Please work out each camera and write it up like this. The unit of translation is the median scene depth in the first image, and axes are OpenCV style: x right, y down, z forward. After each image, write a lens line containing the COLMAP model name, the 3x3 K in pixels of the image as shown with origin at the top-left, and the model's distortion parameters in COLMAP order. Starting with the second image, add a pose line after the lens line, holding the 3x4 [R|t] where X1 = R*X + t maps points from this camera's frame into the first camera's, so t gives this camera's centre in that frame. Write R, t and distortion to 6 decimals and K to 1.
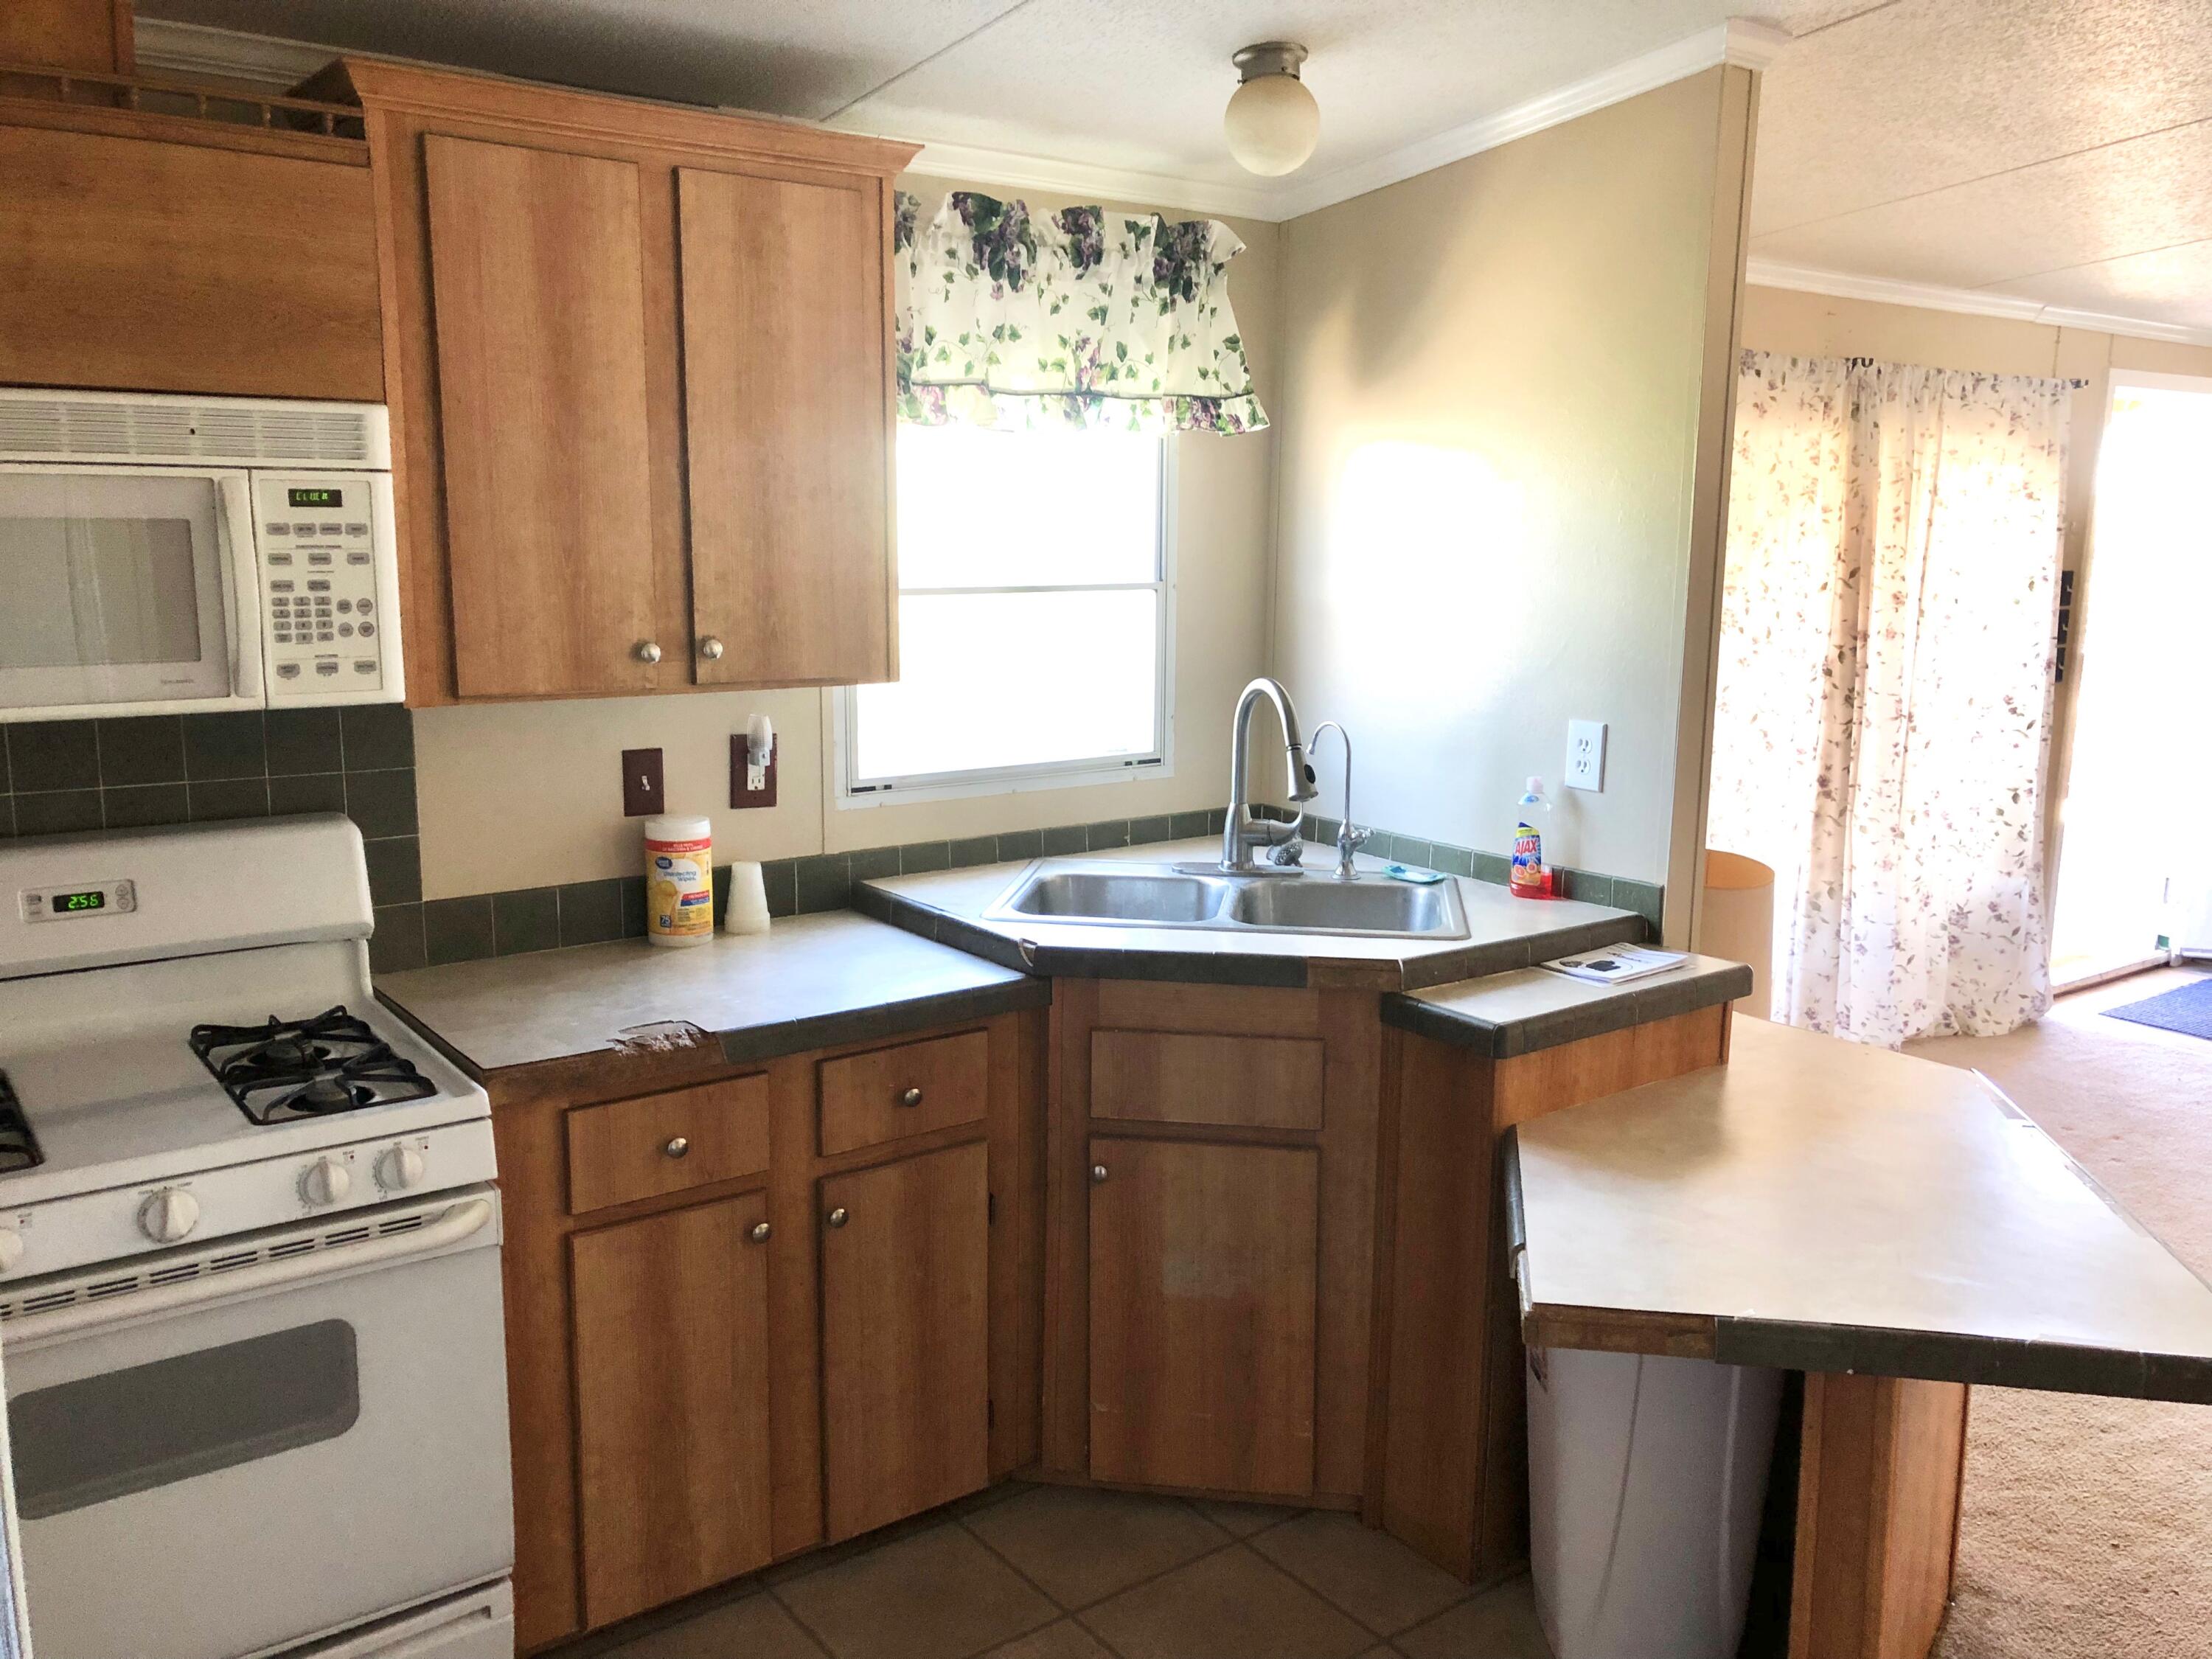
lens RADIAL K [[1770.3, 0, 1106.0], [0, 1770.3, 829.5], [0, 0, 1]] dist [0.015211, -0.049956]
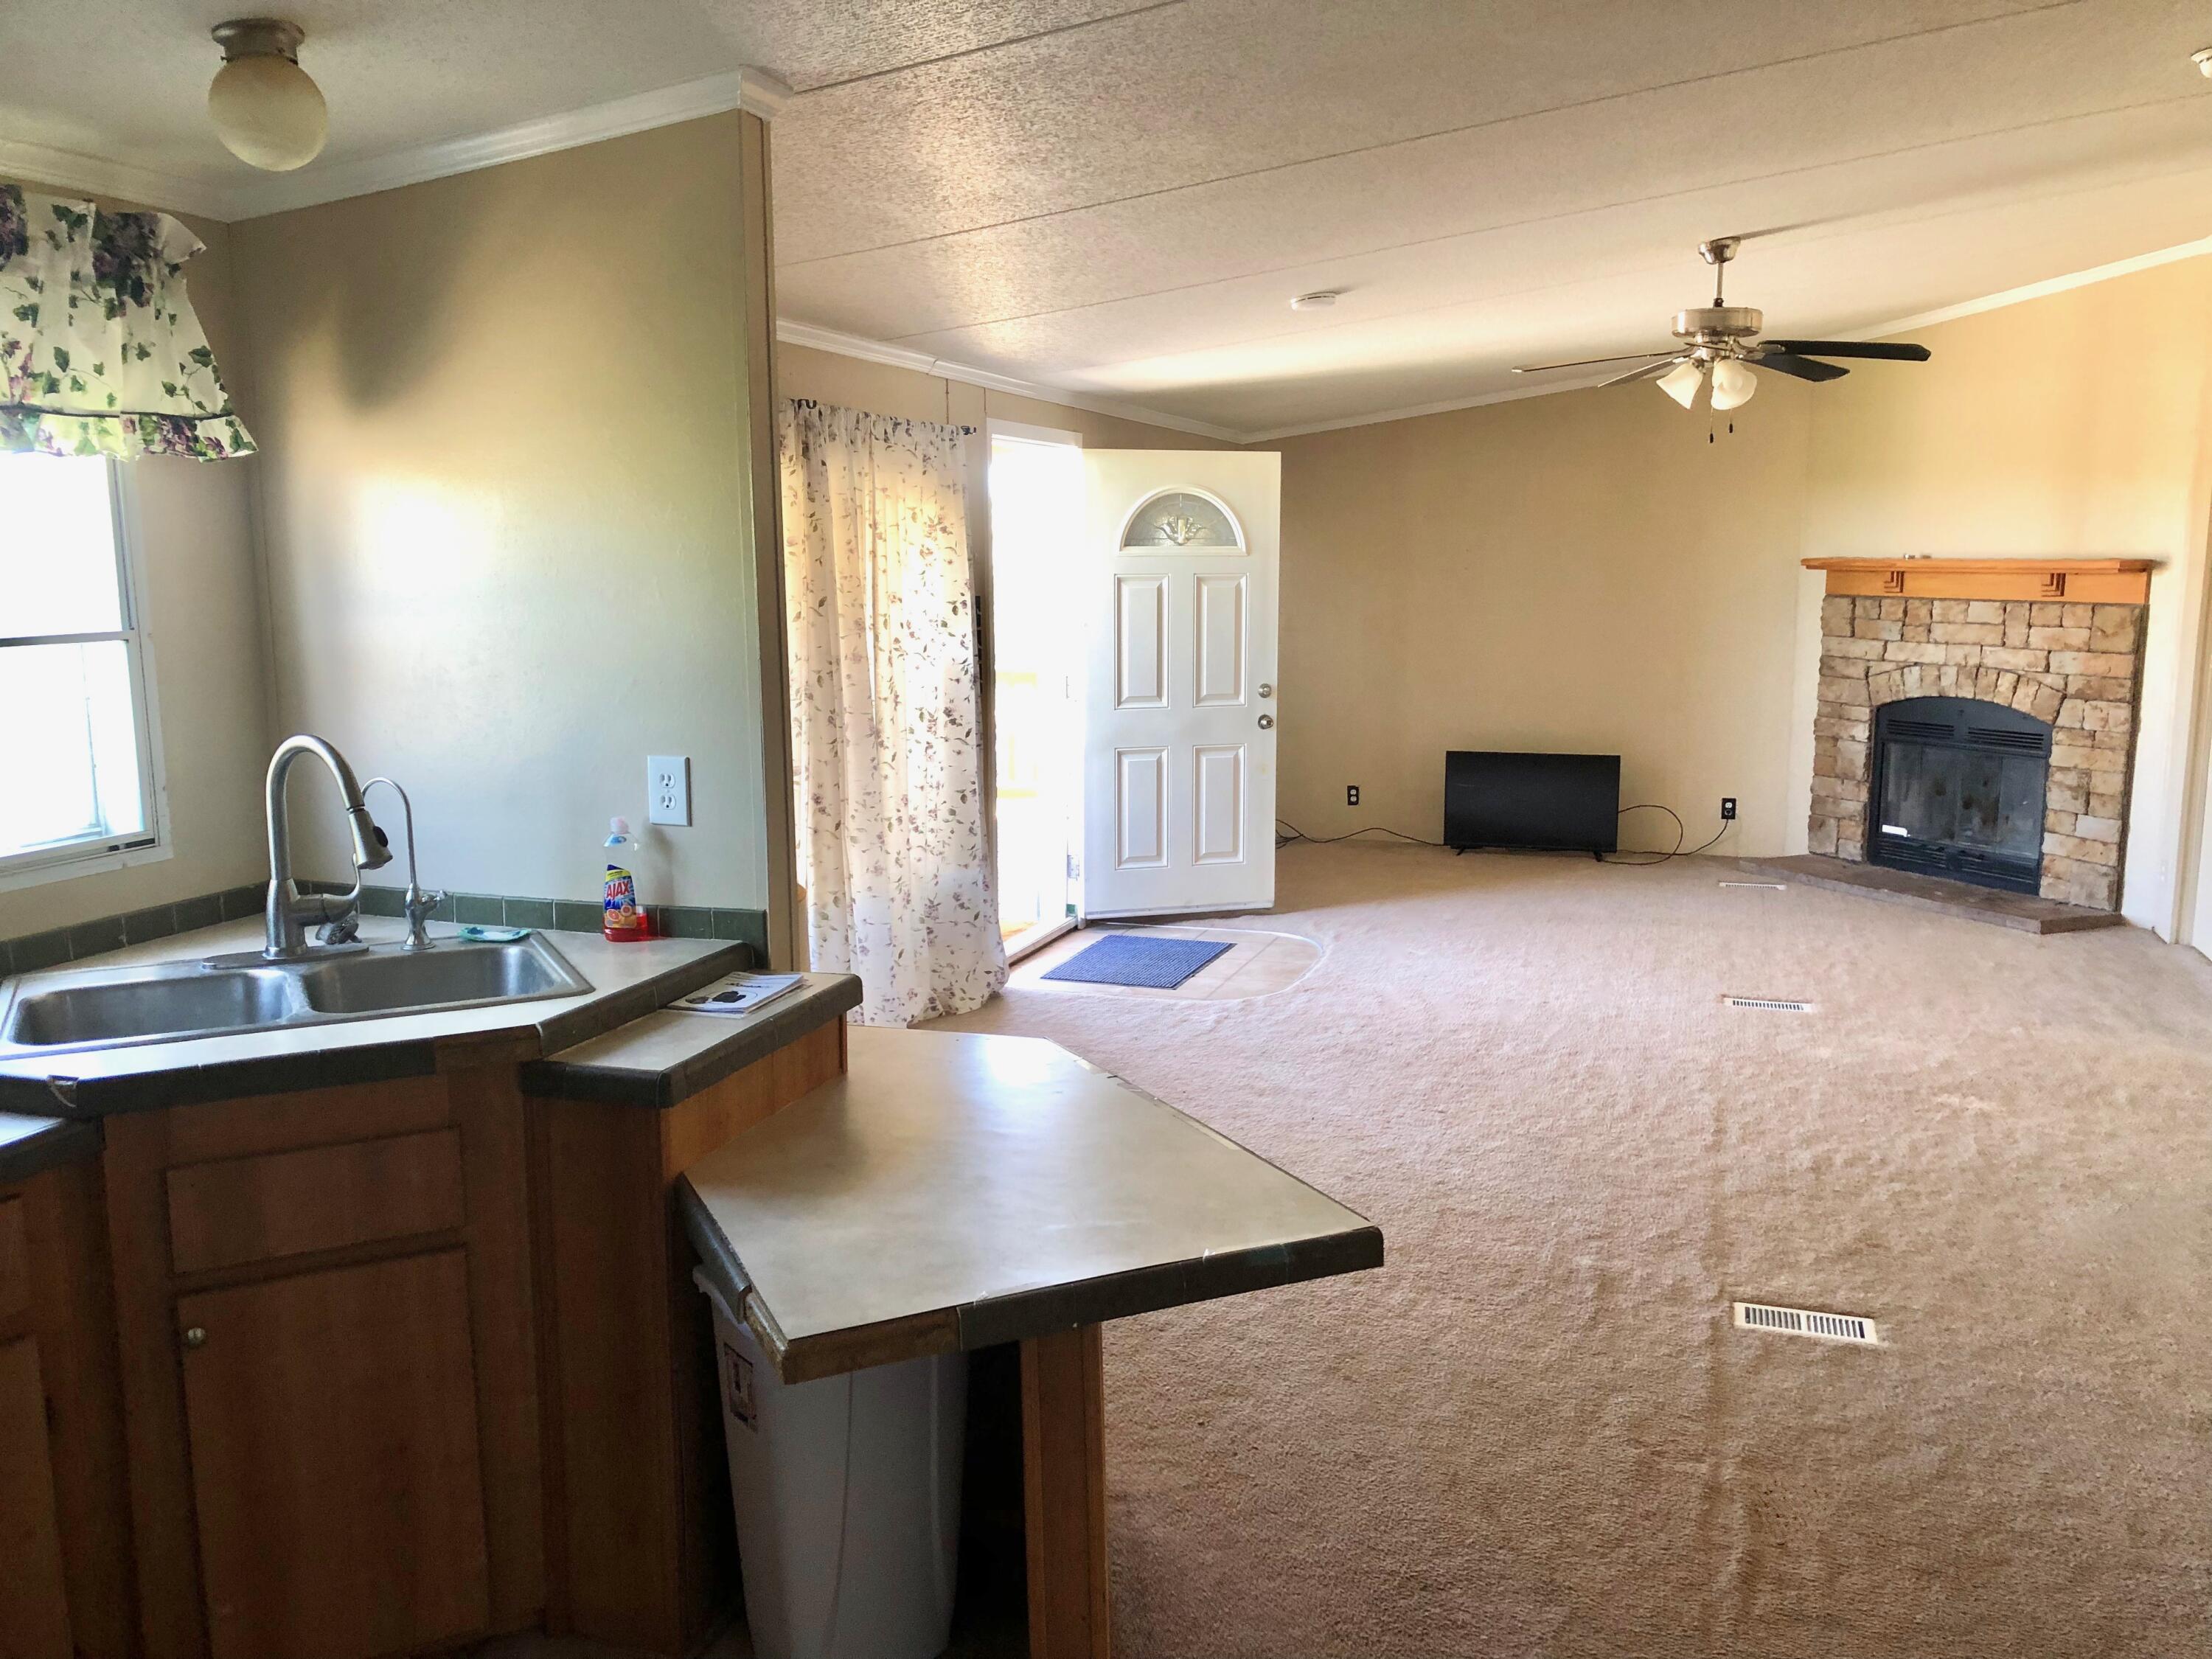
lens RADIAL K [[1780.6, 0, 1106.0], [0, 1780.6, 829.5], [0, 0, 1]] dist [0.046846, -0.091101]
pose [[0.812803, -0.099730, 0.573938, -0.097881], [0.111502, 0.993655, 0.014754, -0.007074], [-0.571768, 0.052003, 0.818766, 0.039688]]
